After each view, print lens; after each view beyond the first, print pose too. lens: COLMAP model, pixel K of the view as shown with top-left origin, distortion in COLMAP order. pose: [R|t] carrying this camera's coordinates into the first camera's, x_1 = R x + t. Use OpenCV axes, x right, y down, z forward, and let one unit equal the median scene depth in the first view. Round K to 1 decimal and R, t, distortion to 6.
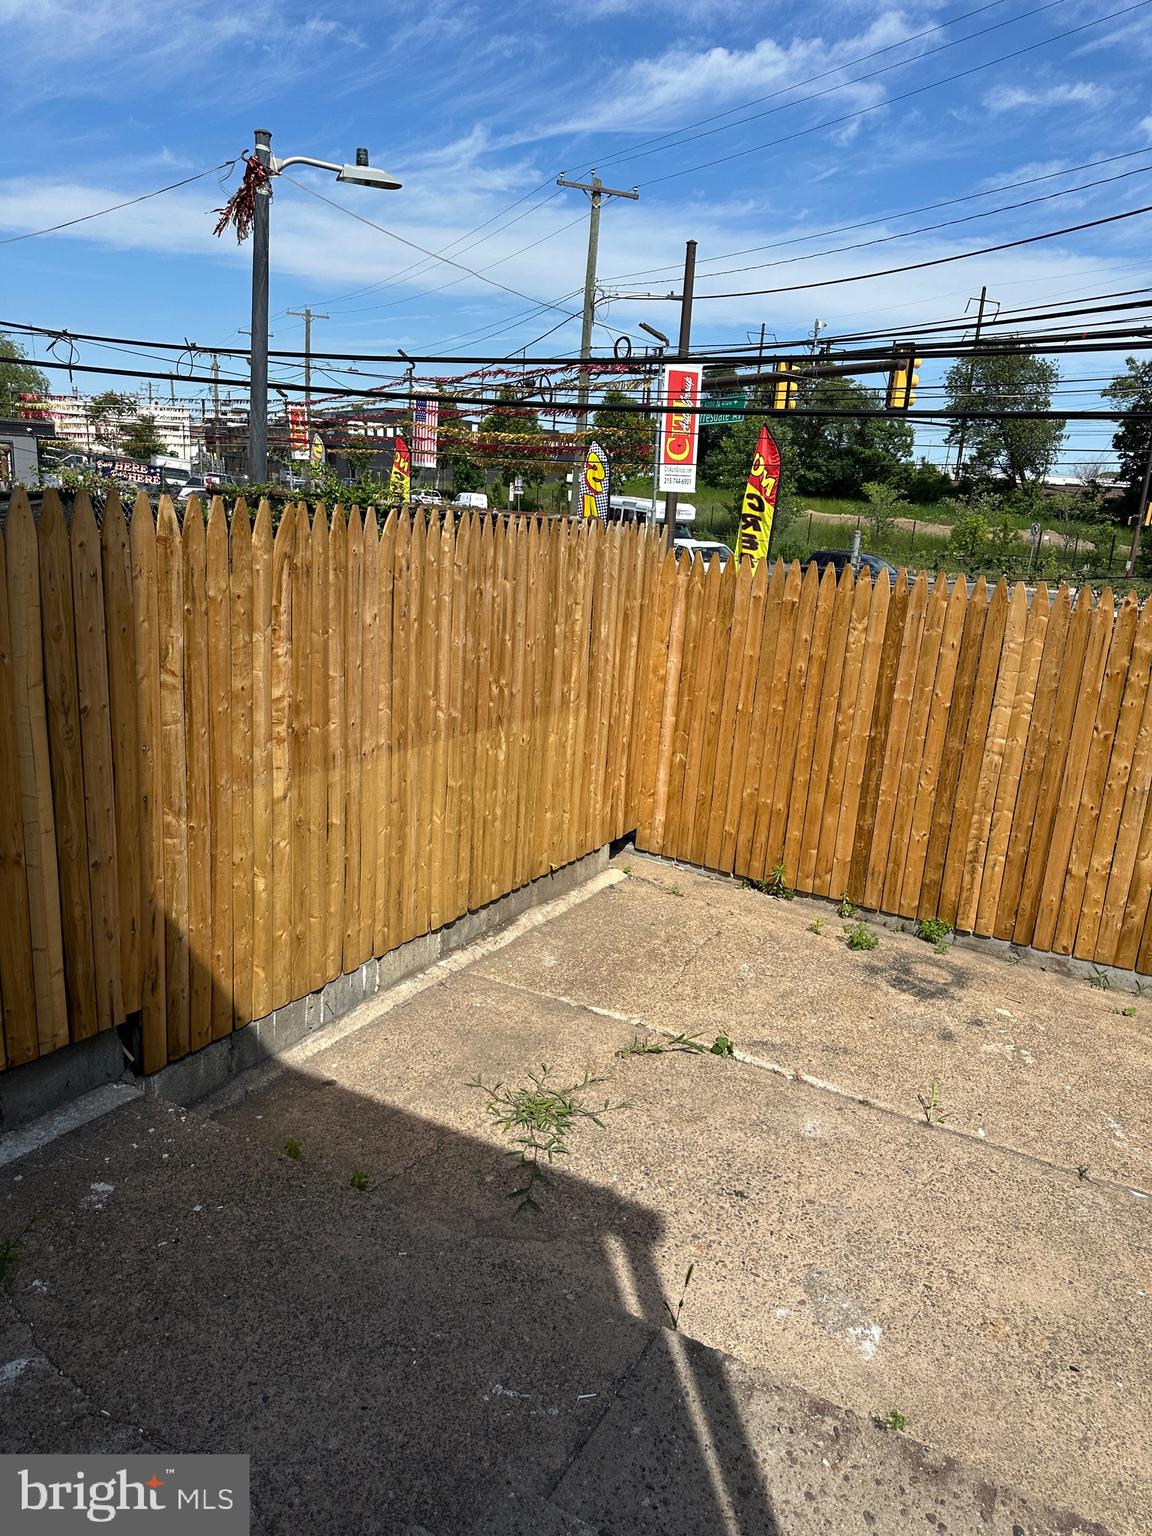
lens RADIAL K [[1093.0, 0, 562.3], [0, 1093.0, 773.9], [0, 0, 1]] dist [0.114315, -0.161973]
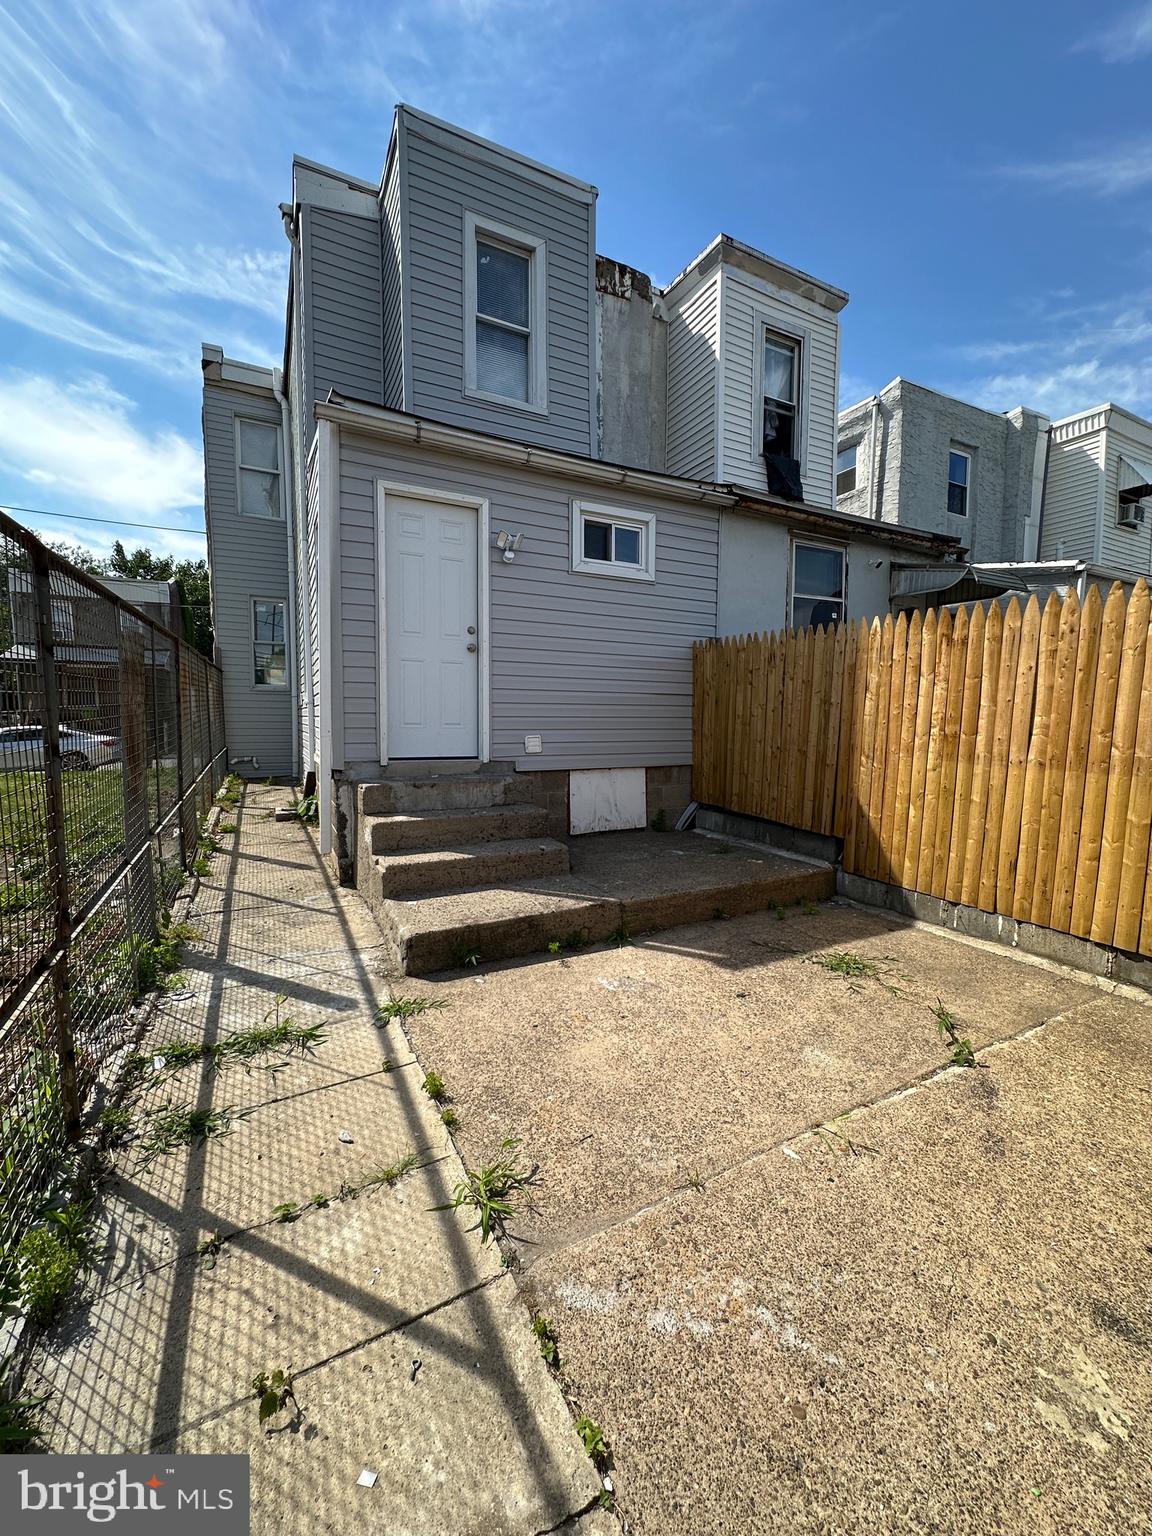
lens RADIAL K [[615.0, 0, 576.0], [0, 615.0, 768.0], [0, 0, 1]] dist [-0.003032, 0.000911]
pose [[-0.549745, -0.003175, -0.835327, 0.884106], [-0.253277, 0.953552, 0.163062, 0.002465], [0.796010, 0.301212, -0.525014, 1.048926]]
